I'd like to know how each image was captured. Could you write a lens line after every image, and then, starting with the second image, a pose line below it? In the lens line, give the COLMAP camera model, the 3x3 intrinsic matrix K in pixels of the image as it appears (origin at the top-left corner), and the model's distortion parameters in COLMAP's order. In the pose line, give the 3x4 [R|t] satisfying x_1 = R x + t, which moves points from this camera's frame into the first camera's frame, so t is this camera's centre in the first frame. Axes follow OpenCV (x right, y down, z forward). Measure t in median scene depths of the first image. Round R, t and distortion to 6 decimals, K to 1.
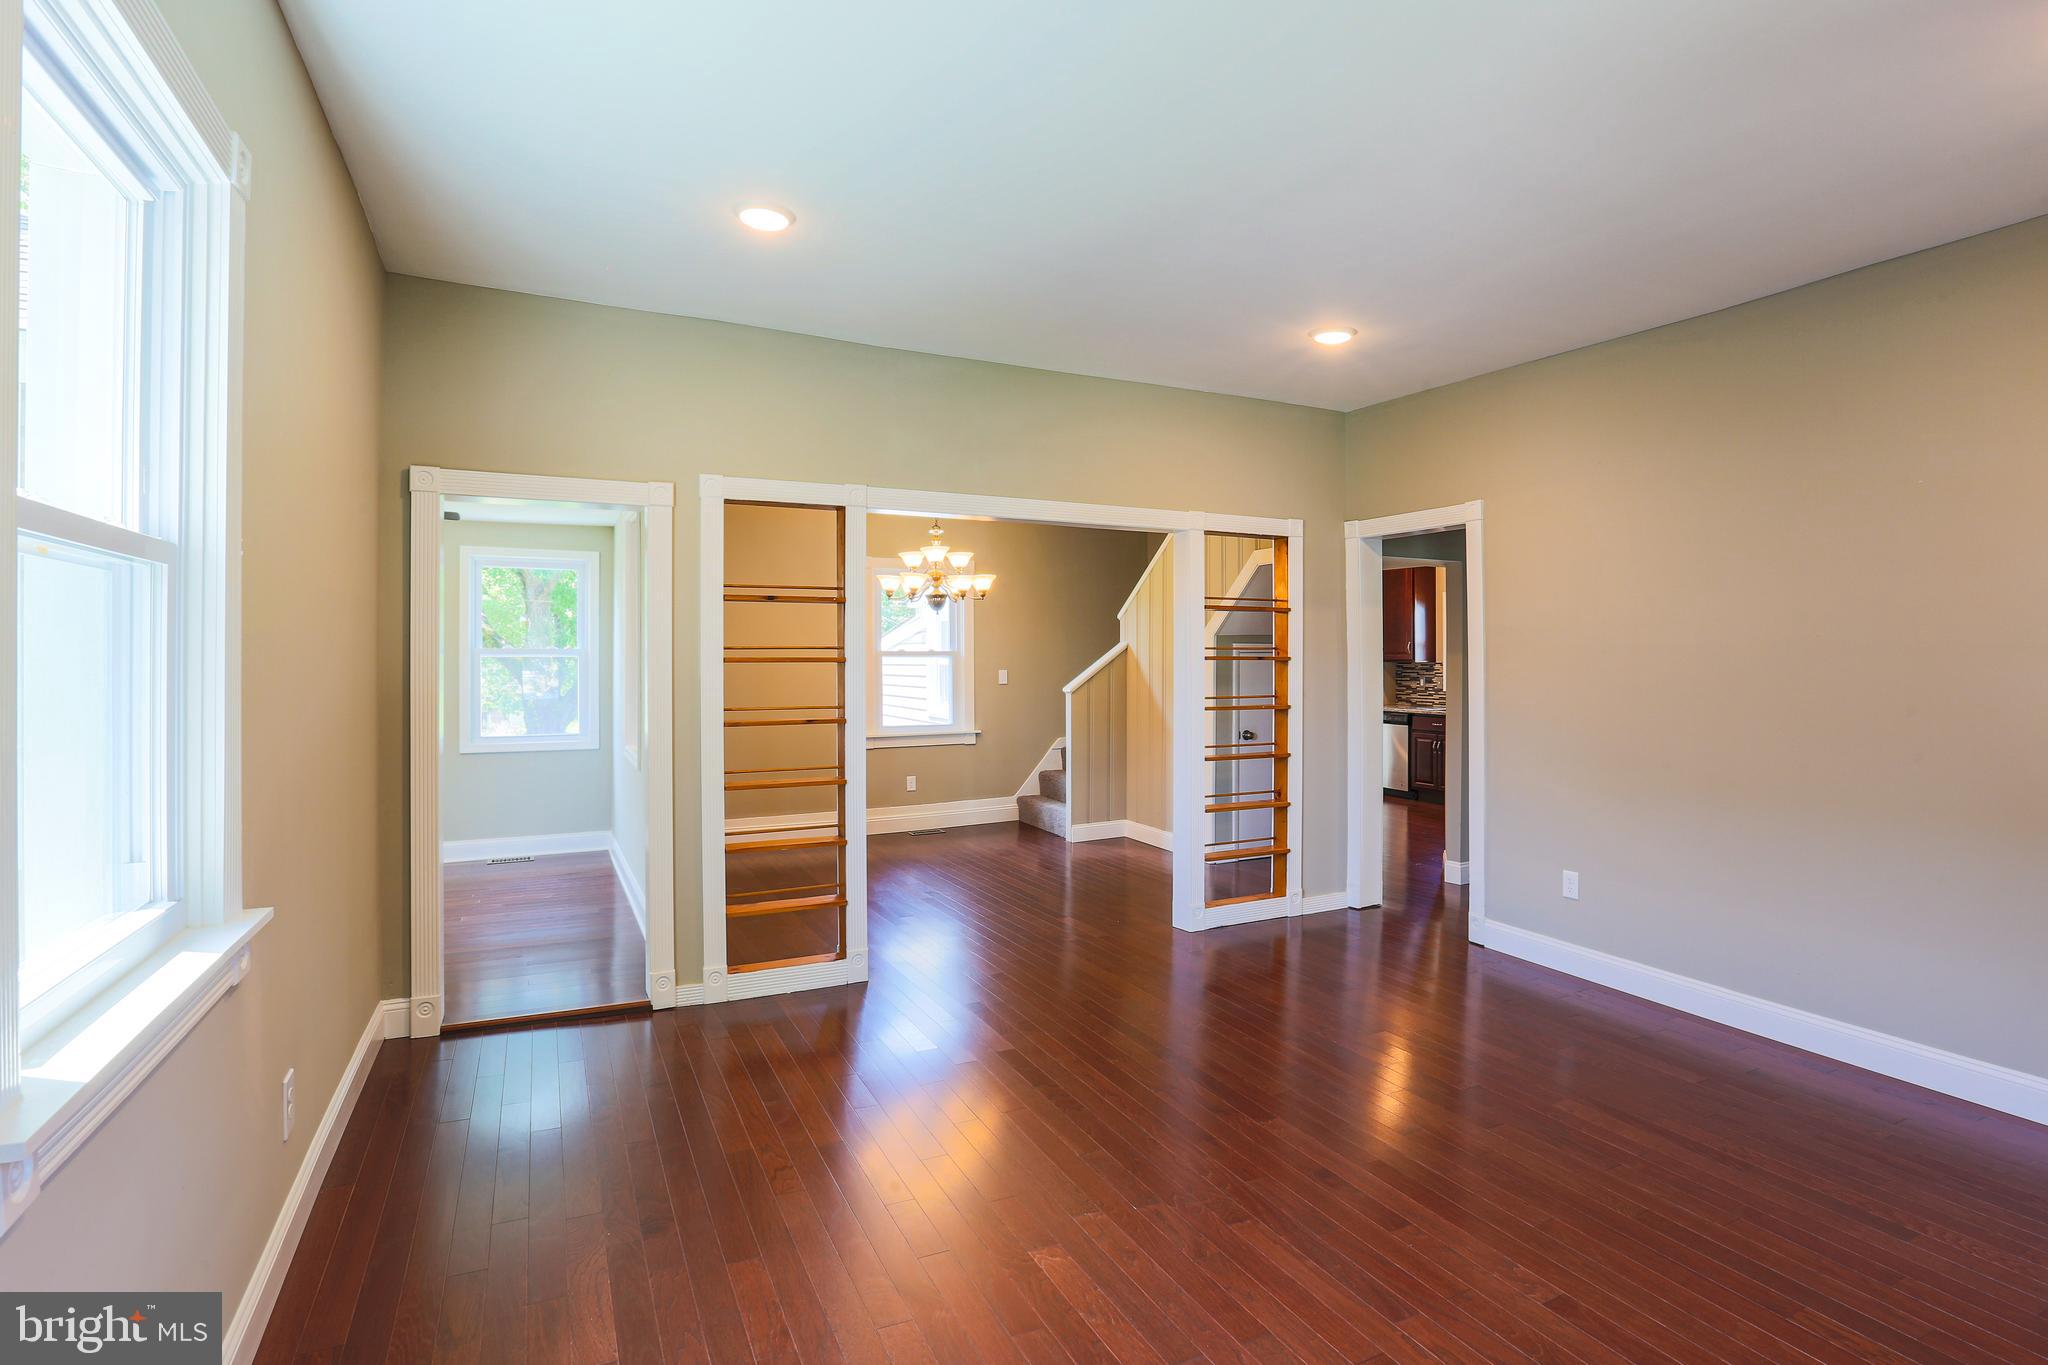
lens RADIAL K [[1054.7, 0, 1065.8], [0, 1054.7, 672.4], [0, 0, 1]] dist [-0.027755, 0.008792]
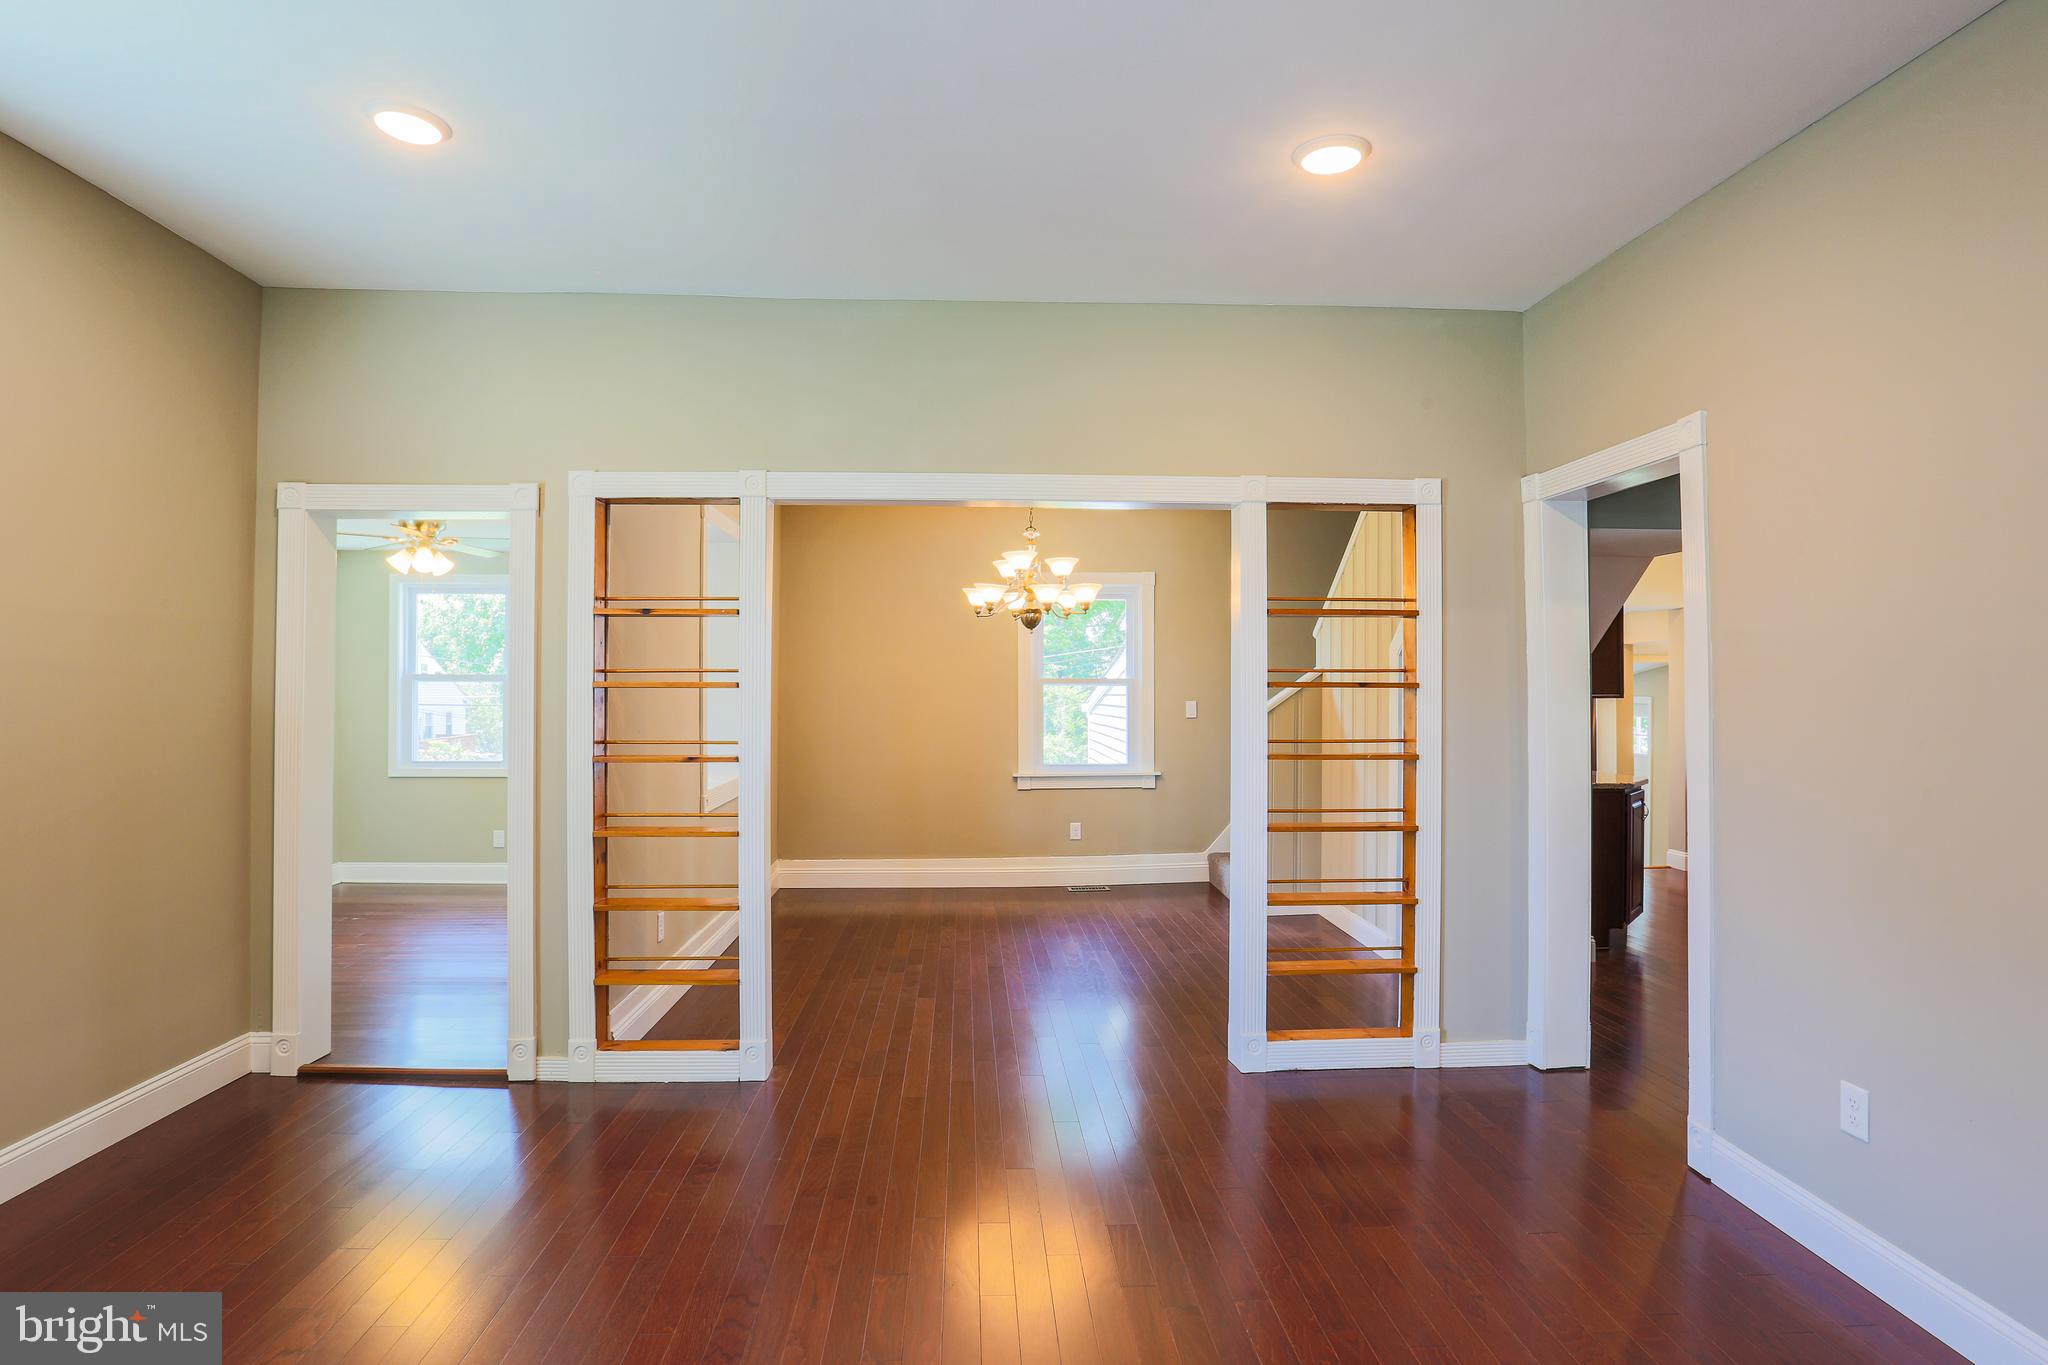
lens RADIAL K [[1054.7, 0, 1009.8], [0, 1054.7, 700.3], [0, 0, 1]] dist [-0.027755, 0.008792]
pose [[0.900983, 0.007304, -0.433793, 0.266377], [-0.008876, 0.999959, -0.001599, -0.000604], [0.433764, 0.005291, 0.901011, 0.279169]]
